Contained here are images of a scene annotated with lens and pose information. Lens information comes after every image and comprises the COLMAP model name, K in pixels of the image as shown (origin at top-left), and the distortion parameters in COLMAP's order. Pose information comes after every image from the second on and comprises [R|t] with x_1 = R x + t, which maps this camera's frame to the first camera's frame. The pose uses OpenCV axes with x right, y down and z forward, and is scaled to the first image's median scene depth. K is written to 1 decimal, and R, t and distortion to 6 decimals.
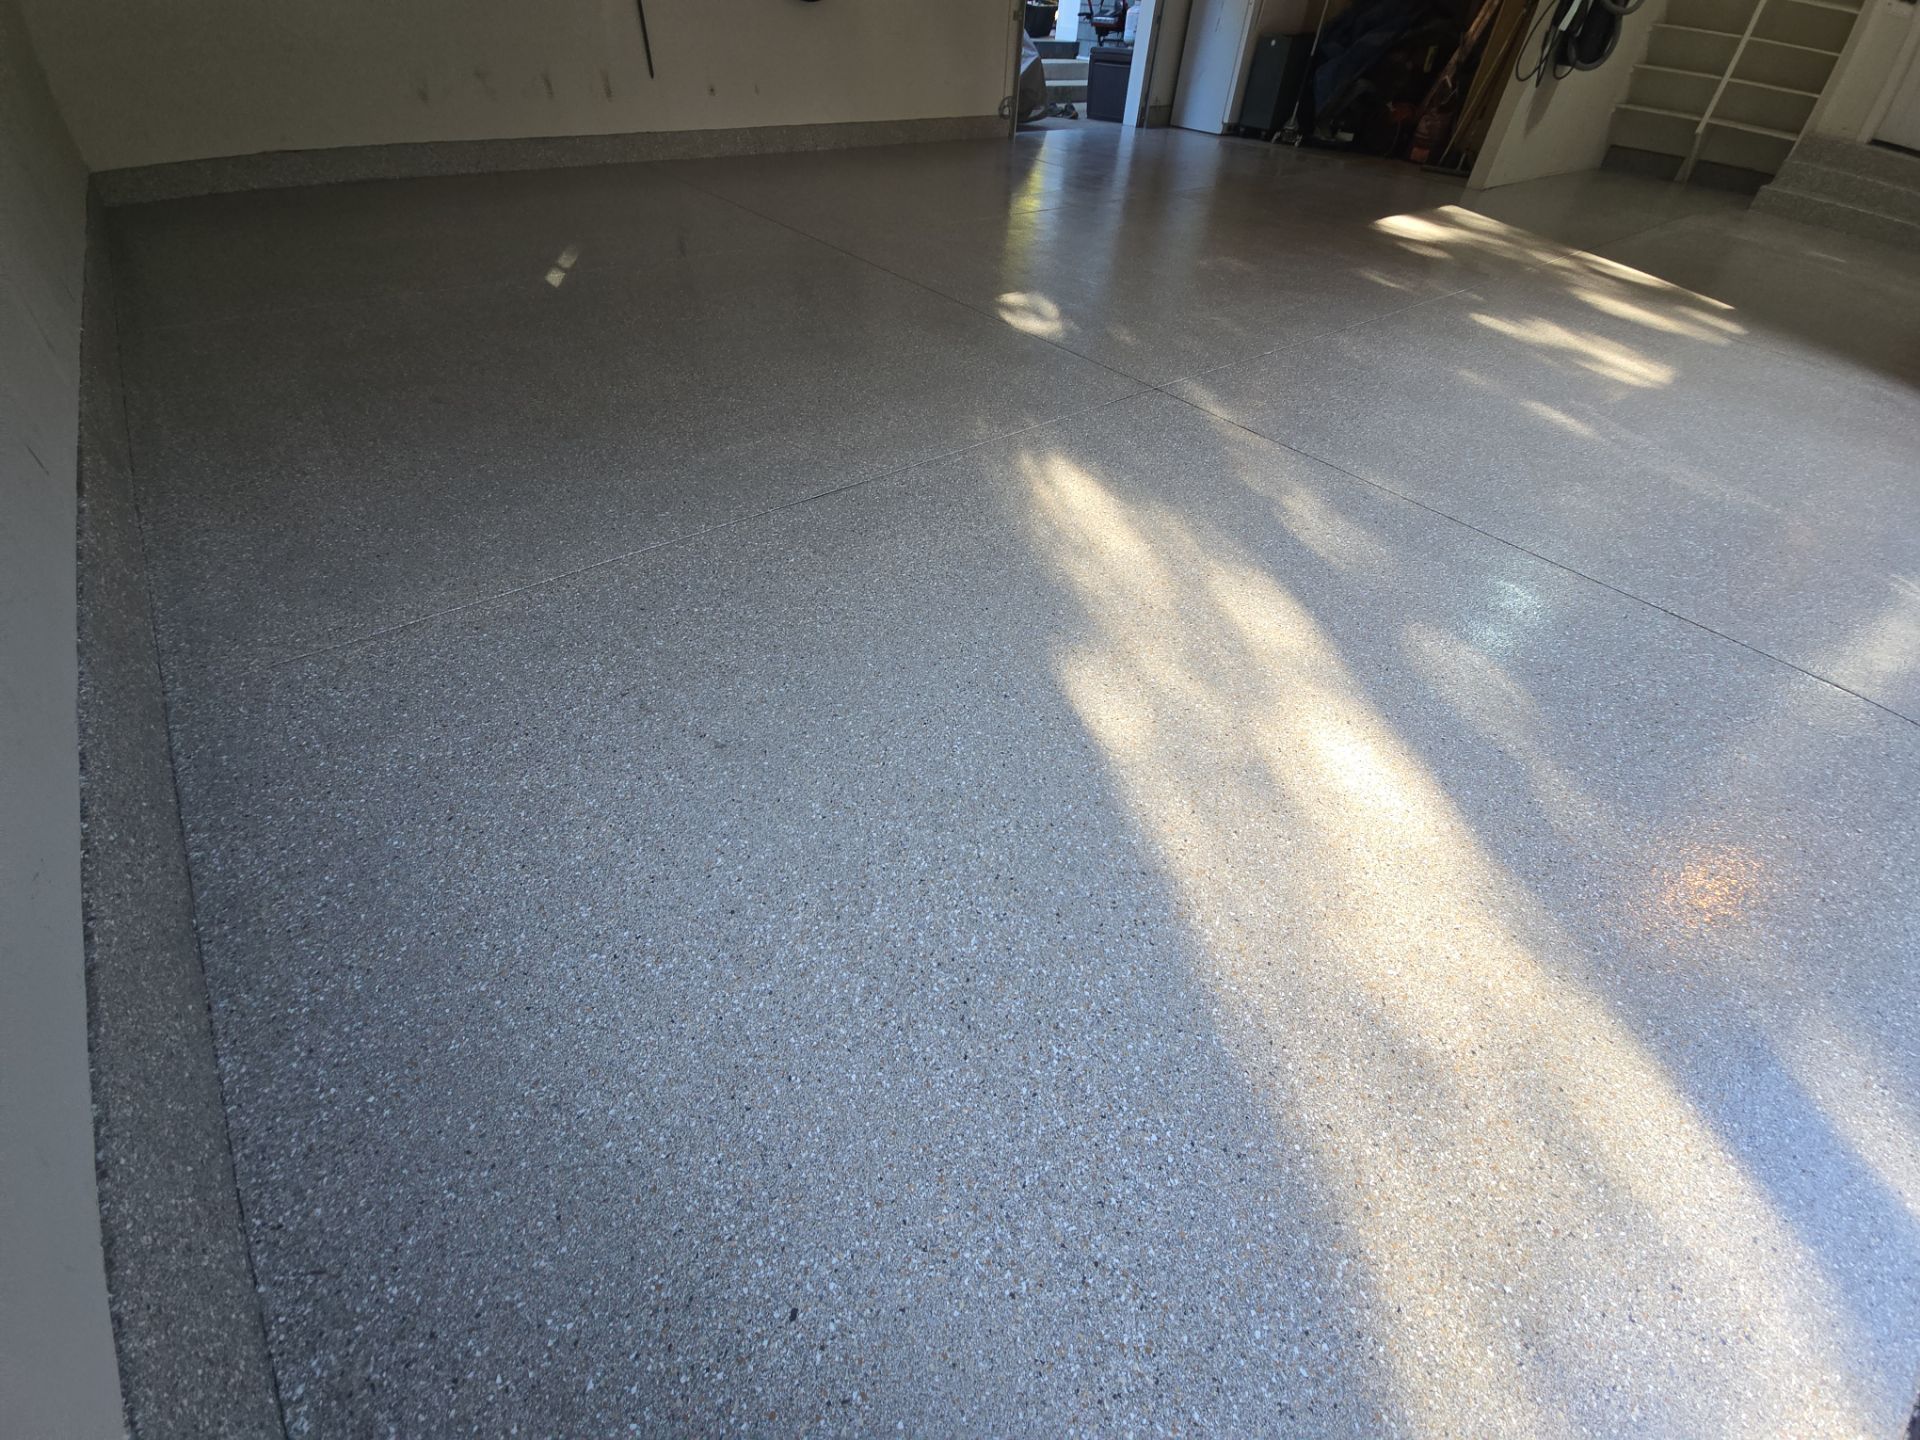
lens RADIAL K [[769.6, 0, 963.1], [0, 769.6, 714.8], [0, 0, 1]] dist [0.041561, -0.025163]
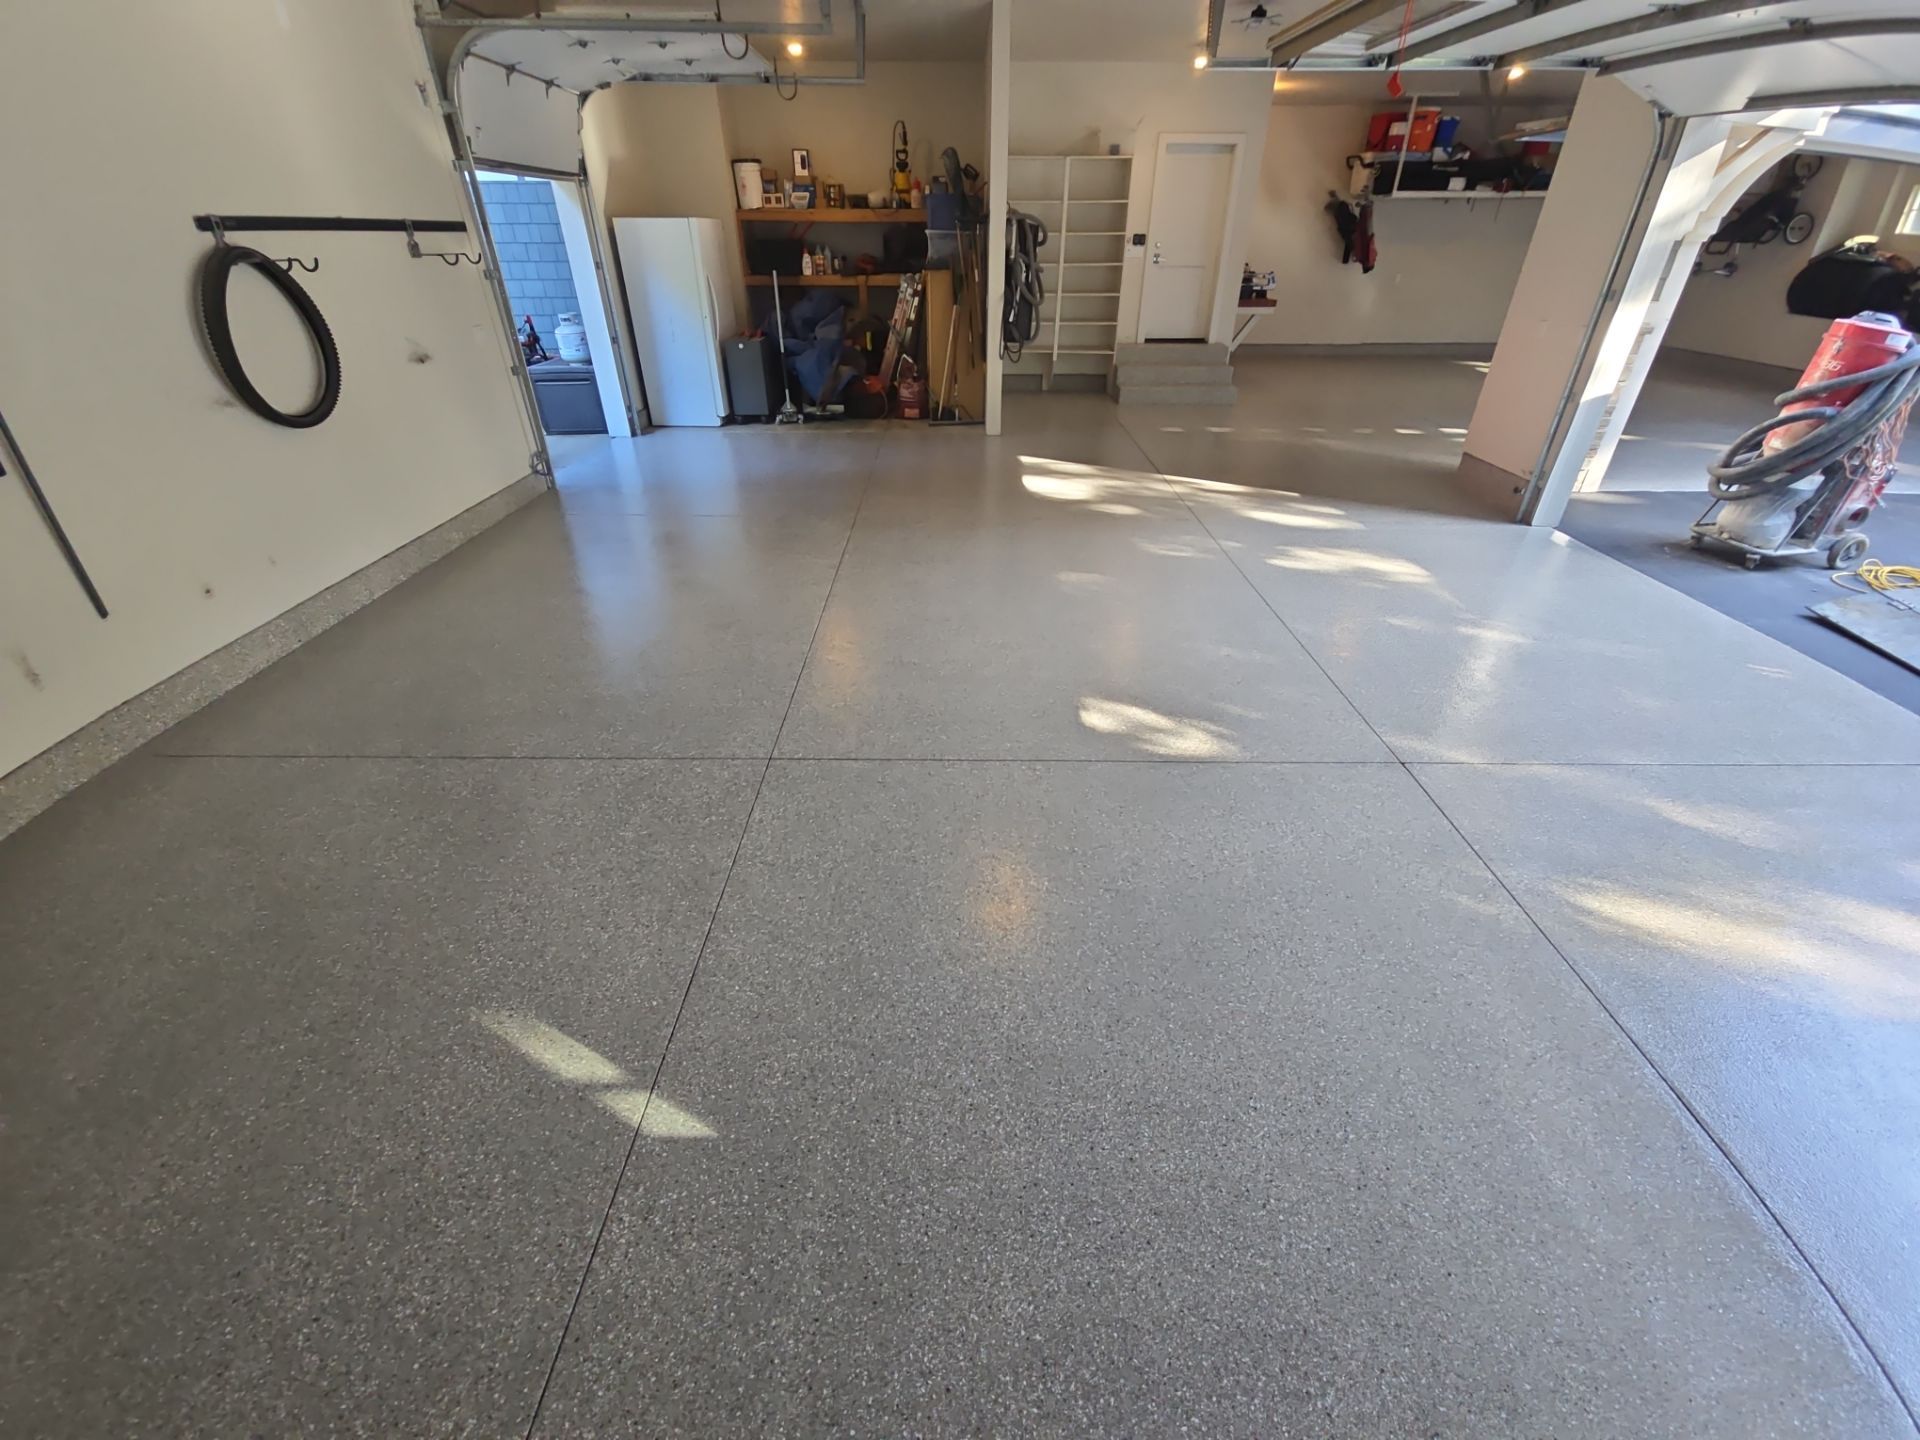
lens RADIAL K [[787.7, 0, 947.7], [0, 787.7, 714.9], [0, 0, 1]] dist [-0.008492, -0.000456]
pose [[0.622196, -0.445685, 0.643612, -0.318400], [0.552805, 0.832256, 0.041906, -0.358665], [-0.554327, 0.329719, 0.764204, 0.229612]]
